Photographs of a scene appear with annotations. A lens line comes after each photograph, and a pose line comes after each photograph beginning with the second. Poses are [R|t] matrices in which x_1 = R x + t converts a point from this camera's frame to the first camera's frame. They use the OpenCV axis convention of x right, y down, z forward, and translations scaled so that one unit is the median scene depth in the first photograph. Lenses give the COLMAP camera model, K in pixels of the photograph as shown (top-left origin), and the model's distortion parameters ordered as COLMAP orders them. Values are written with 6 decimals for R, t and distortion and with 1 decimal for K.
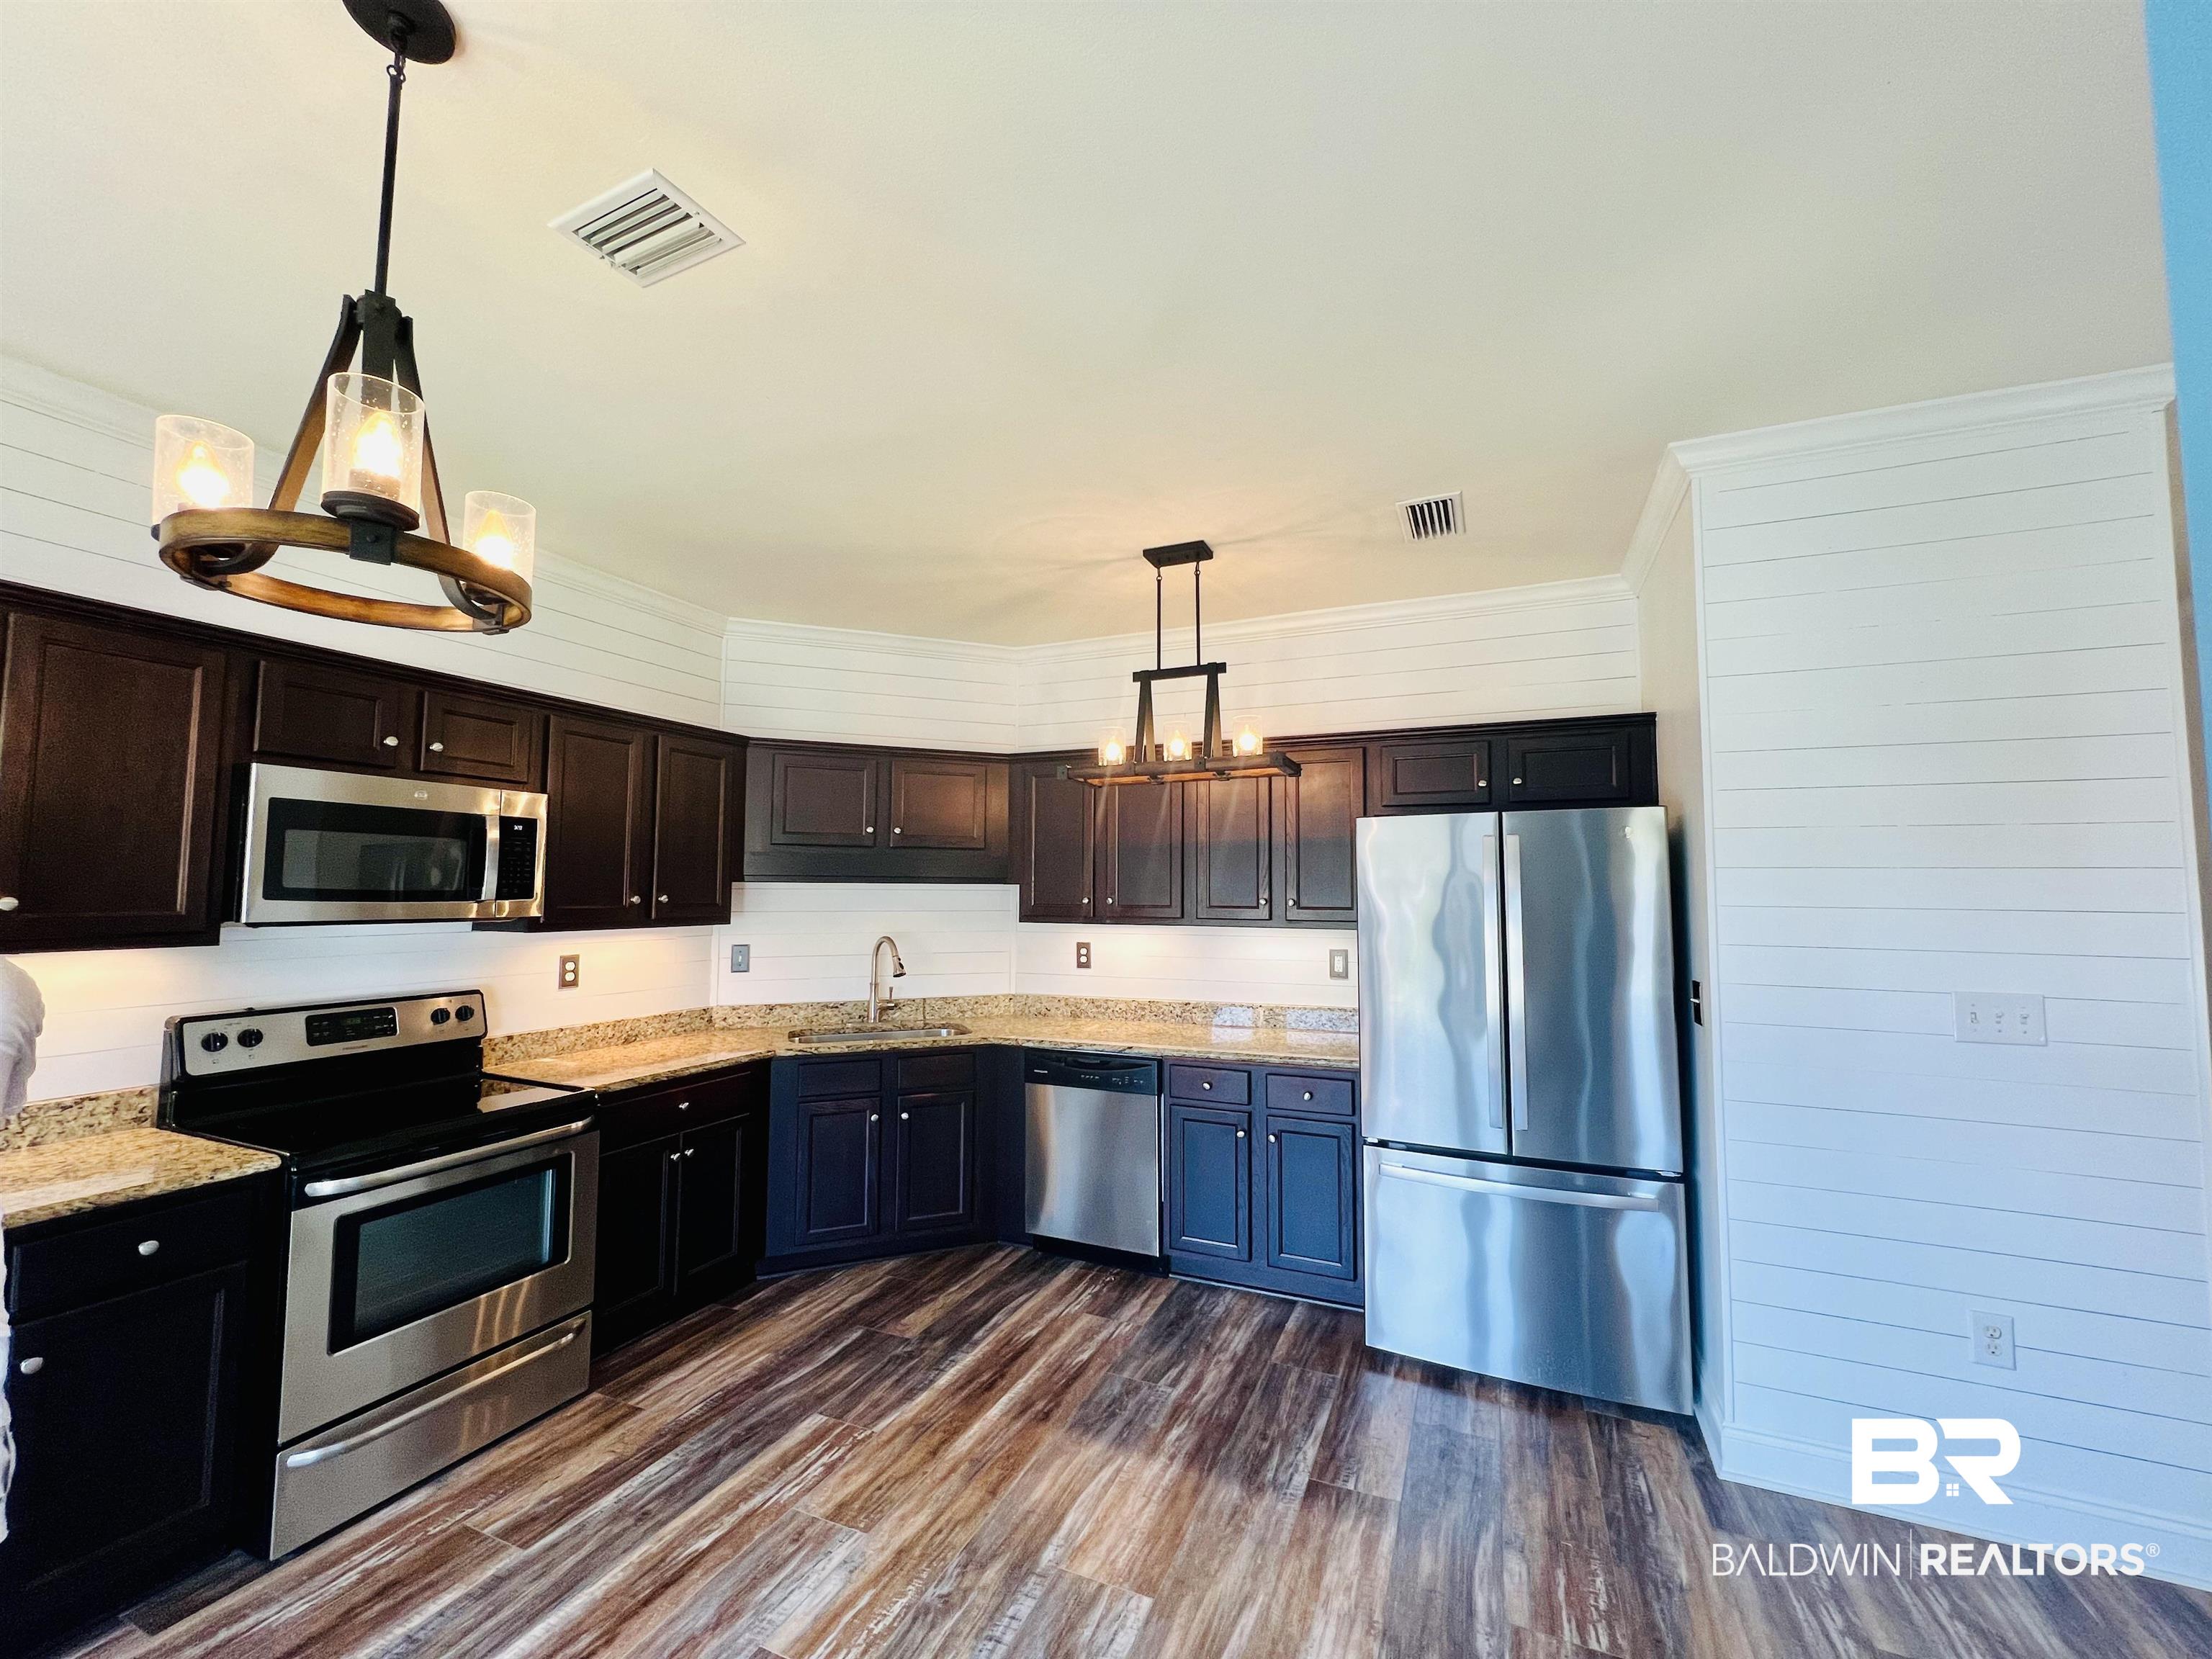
lens RADIAL K [[883.7, 0, 1101.3], [0, 883.7, 834.6], [0, 0, 1]] dist [-0.006421, 0.001322]
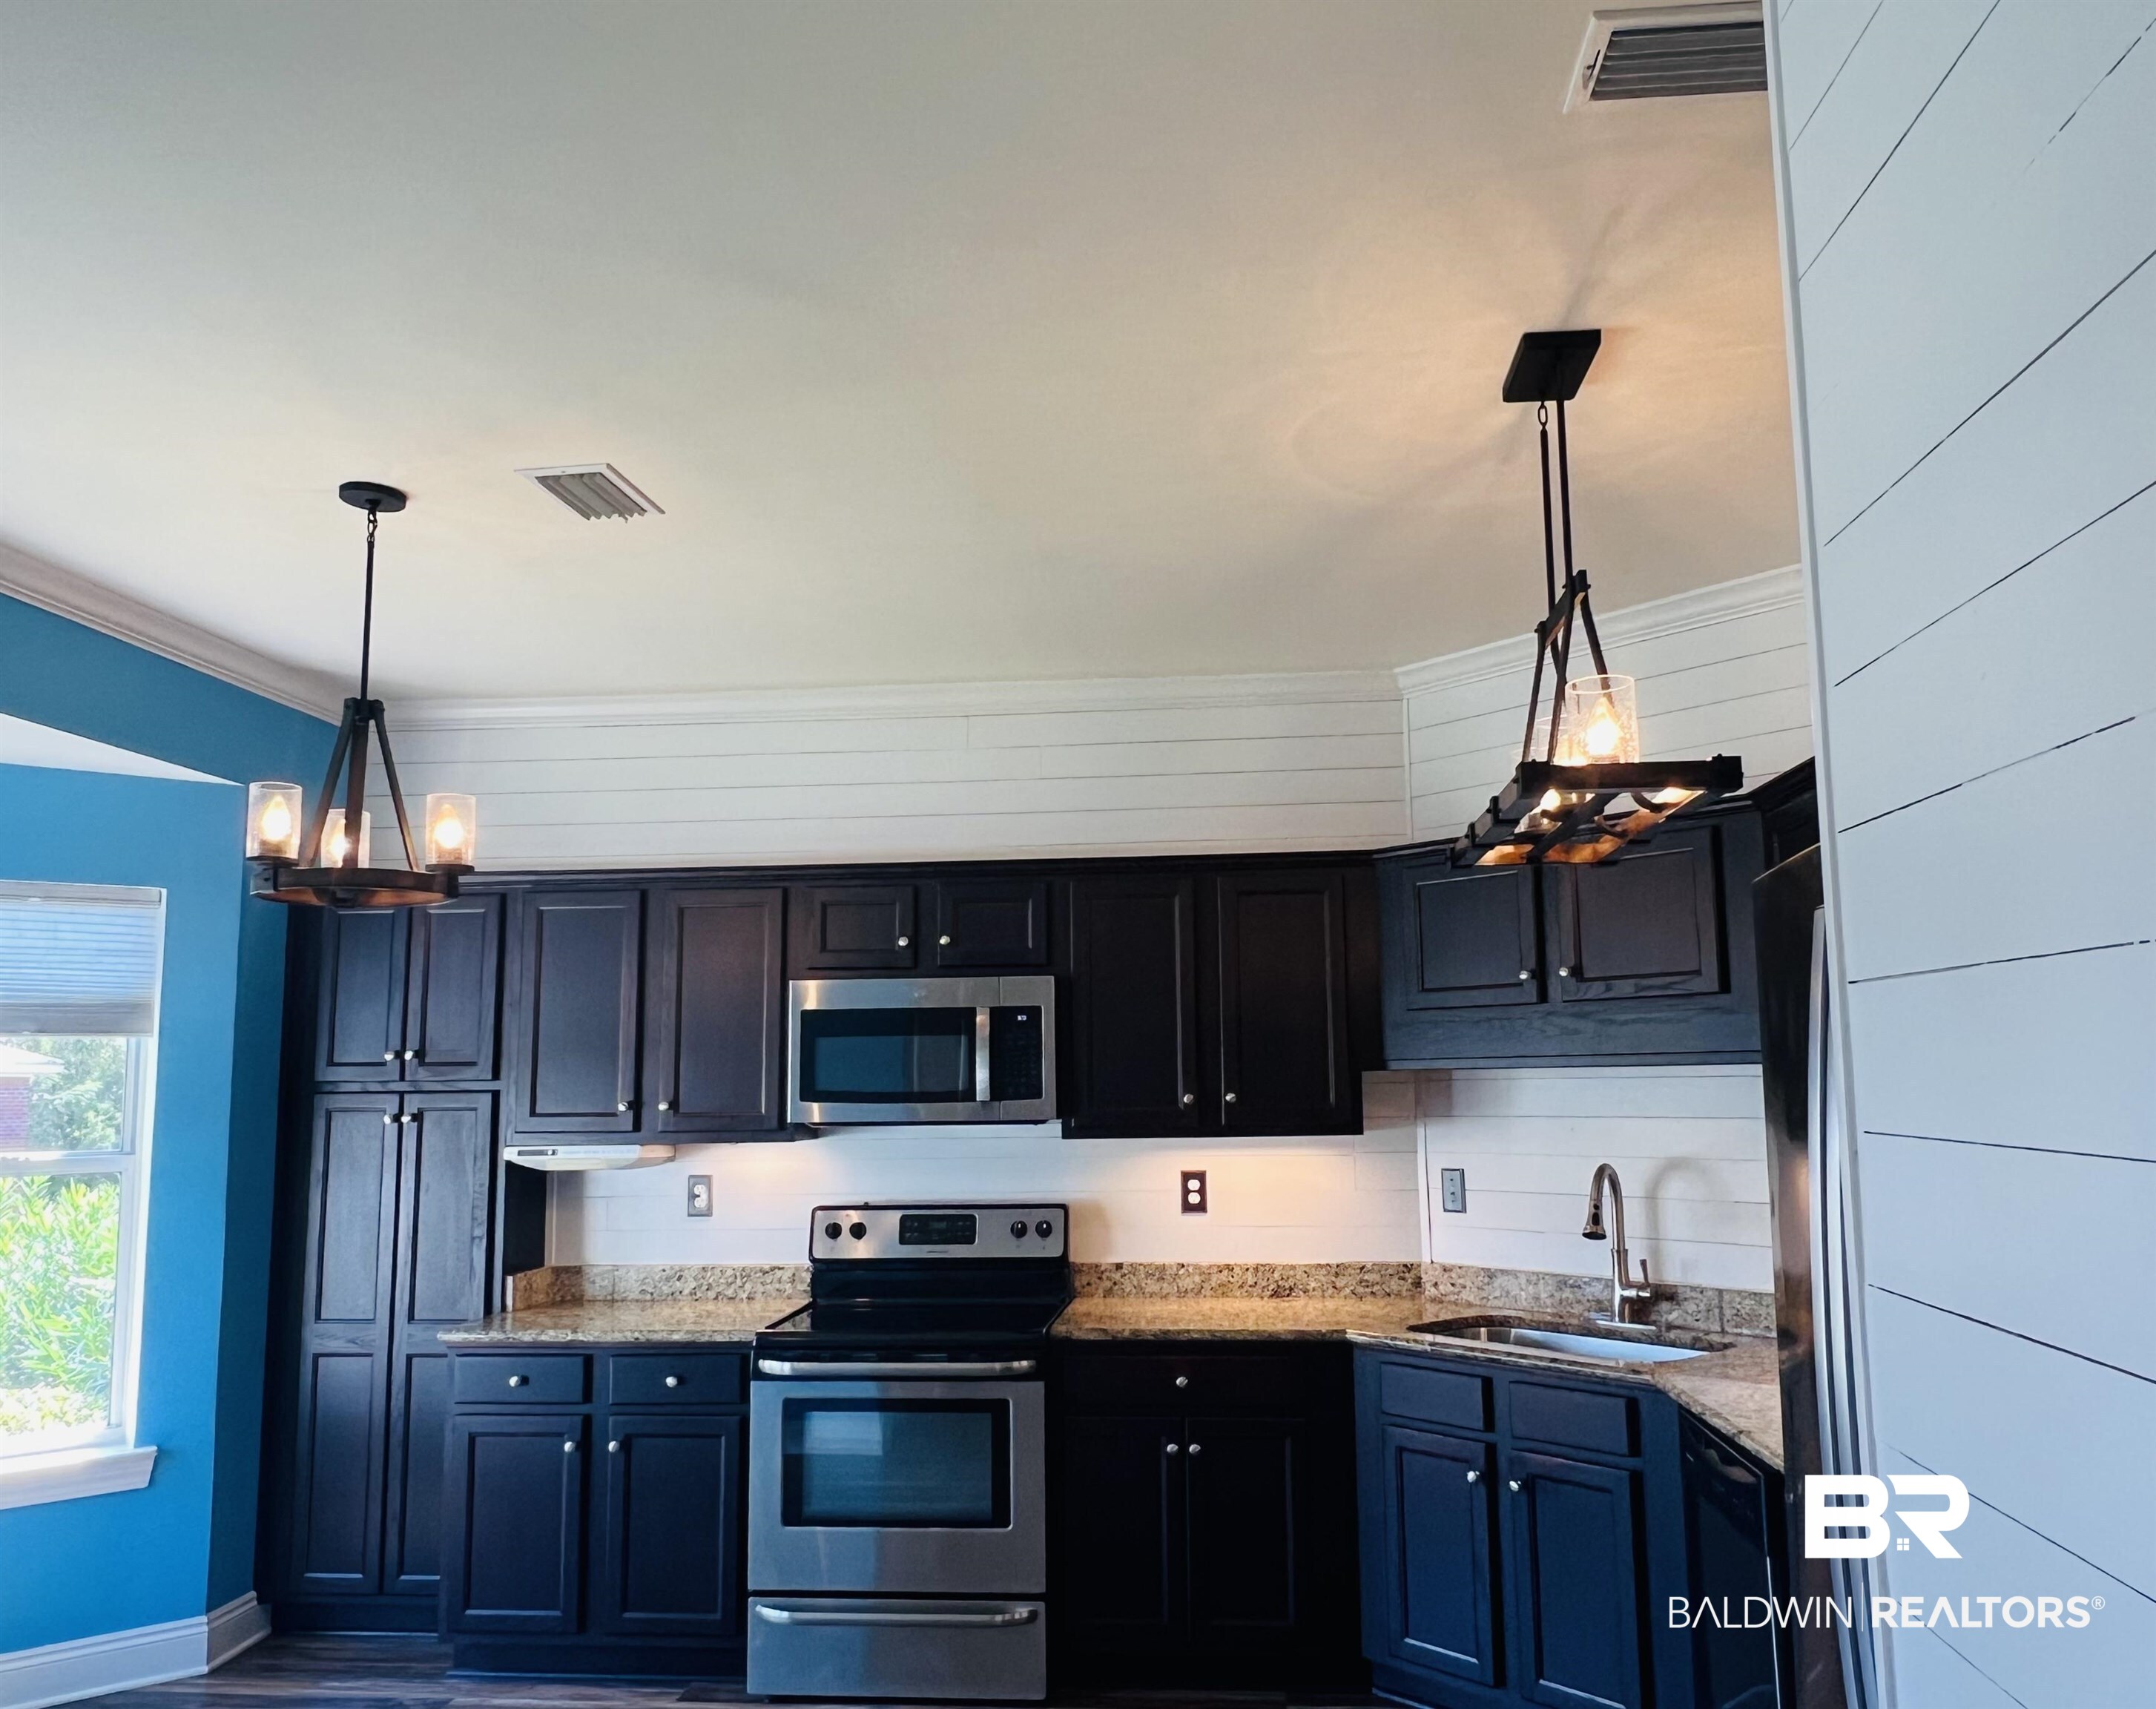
lens RADIAL K [[1632.4, 0, 1077.4], [0, 1632.4, 854.9], [0, 0, 1]] dist [-0.000338, -0.003973]
pose [[0.319821, -0.143593, -0.936534, 1.161663], [0.076406, 0.989139, -0.125567, 0.051711], [0.944392, -0.031398, 0.327319, 0.667980]]
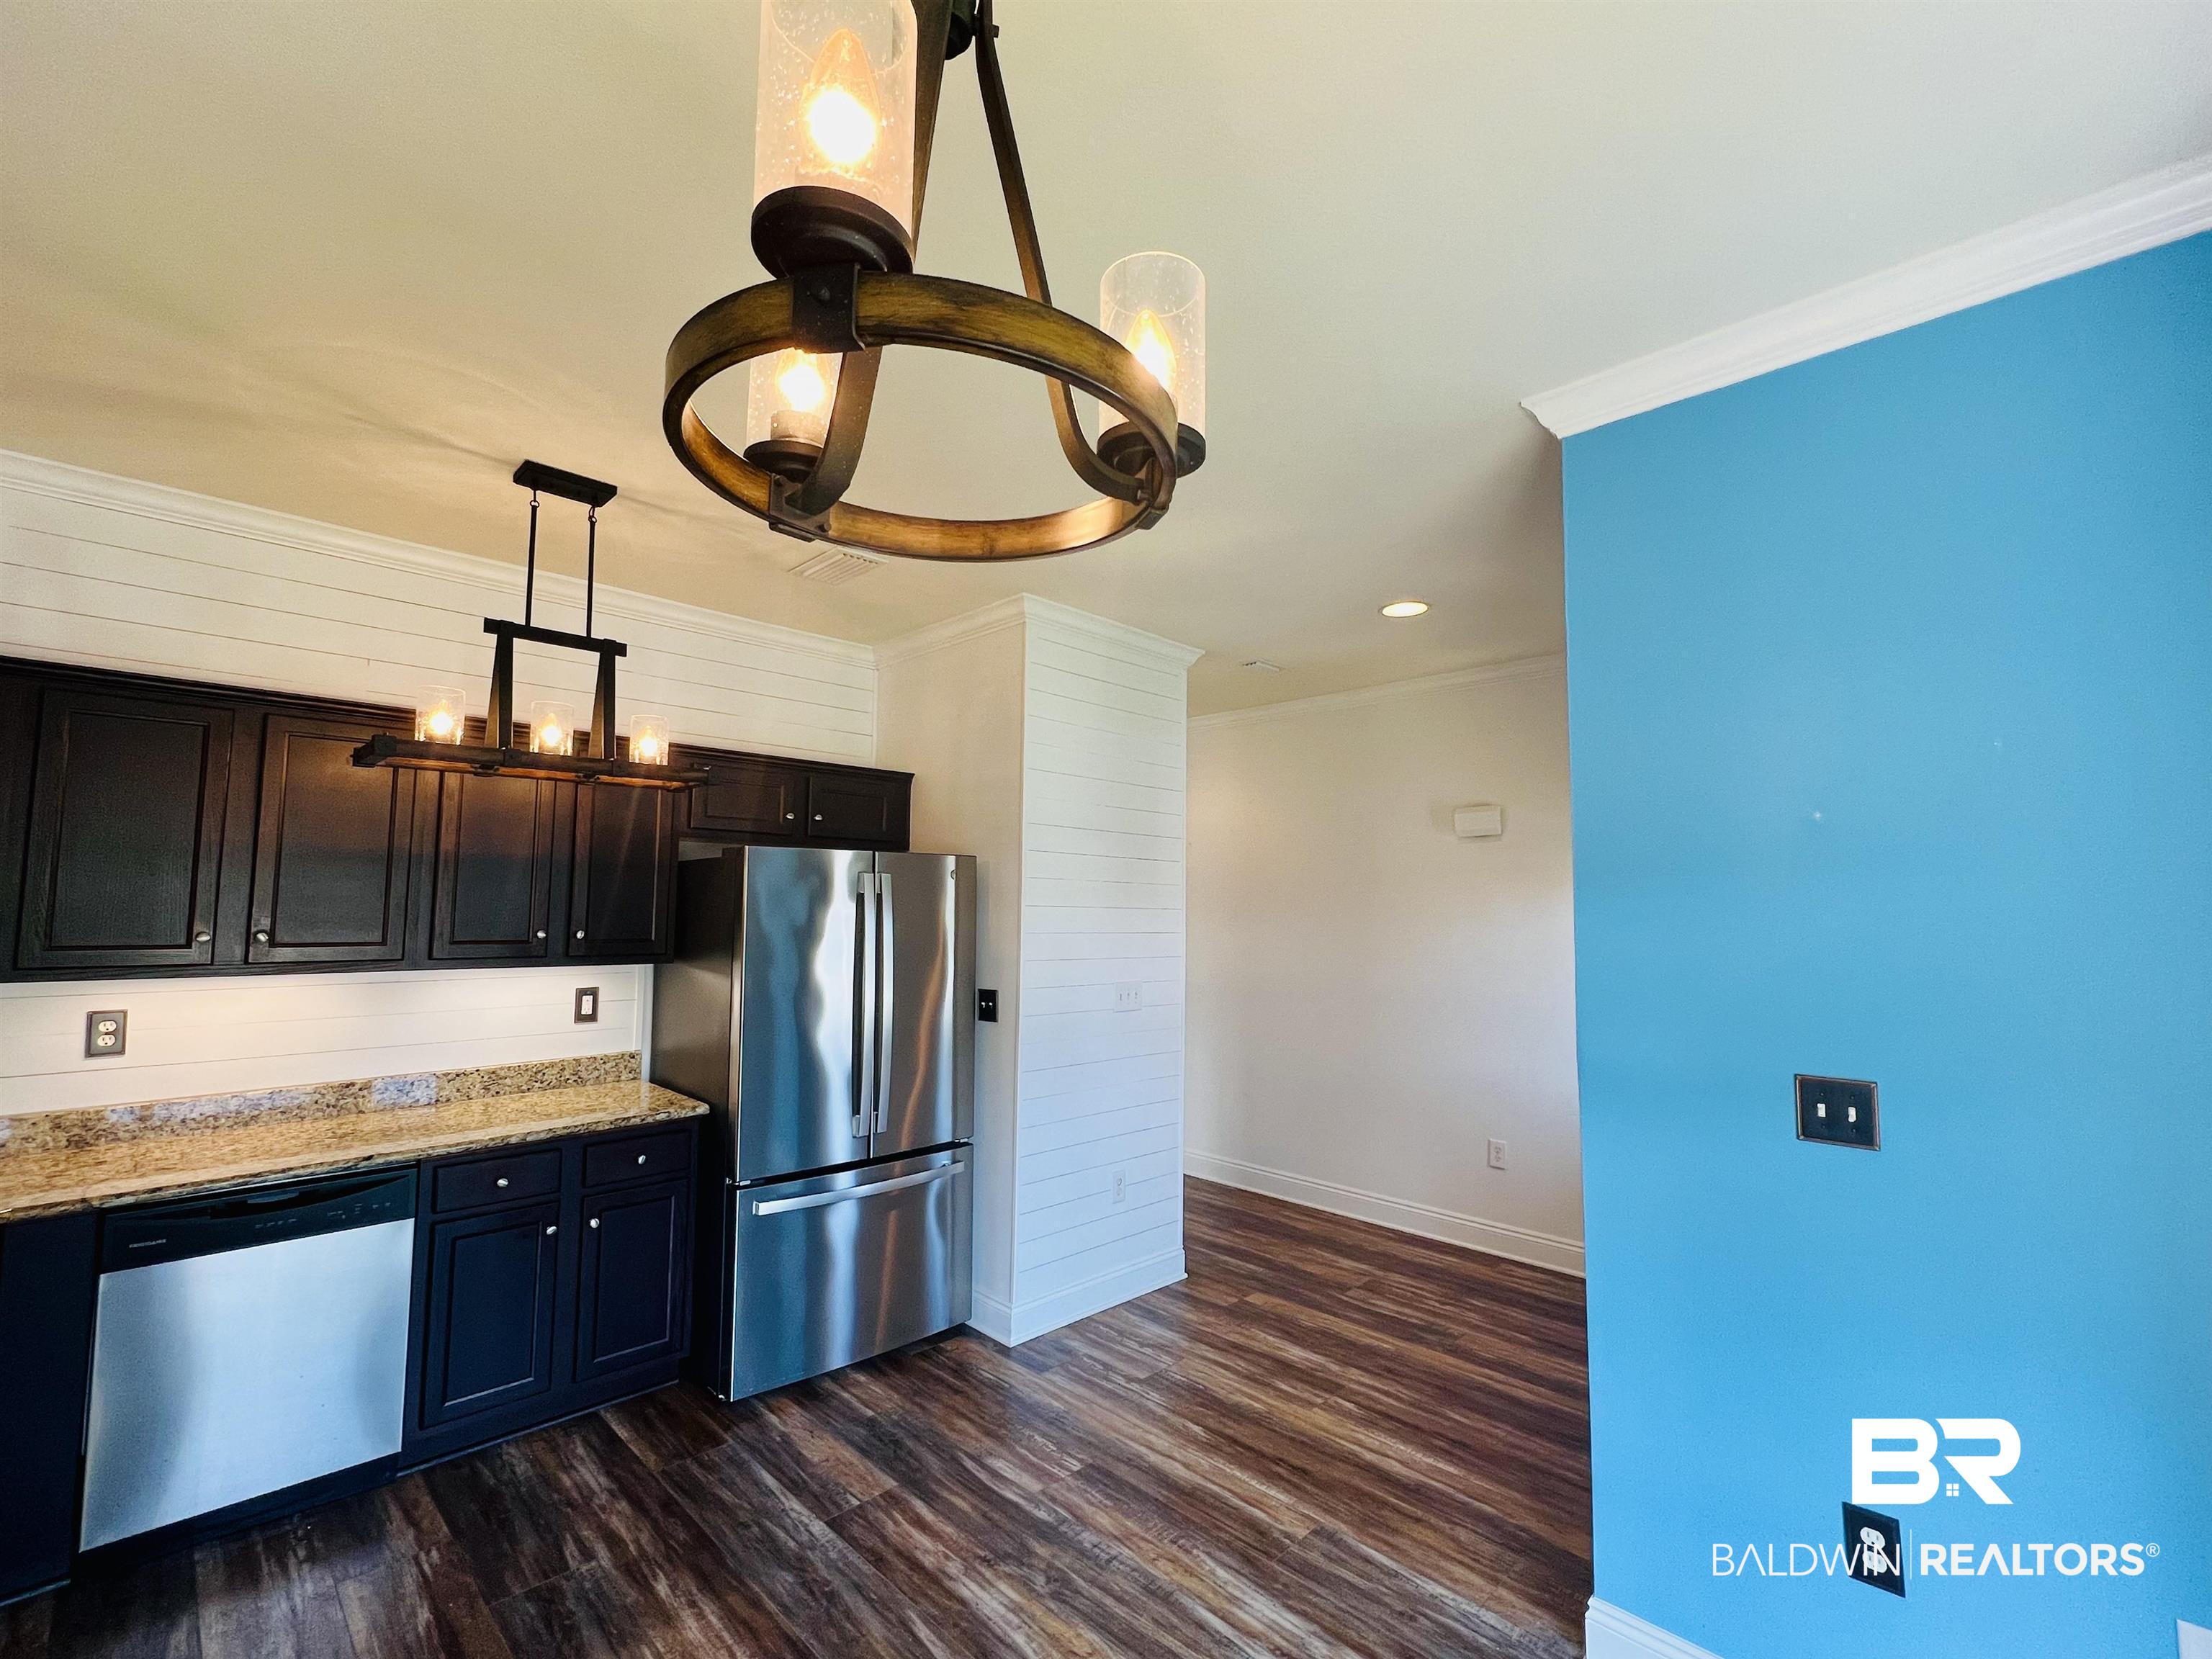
lens RADIAL K [[968.2, 0, 1110.4], [0, 968.2, 836.6], [0, 0, 1]] dist [-0.012669, 0.000713]
pose [[0.350942, 0.069855, 0.933788, -0.429425], [-0.066115, 0.996573, -0.049704, -0.002169], [-0.934060, -0.044294, 0.354358, 0.210700]]
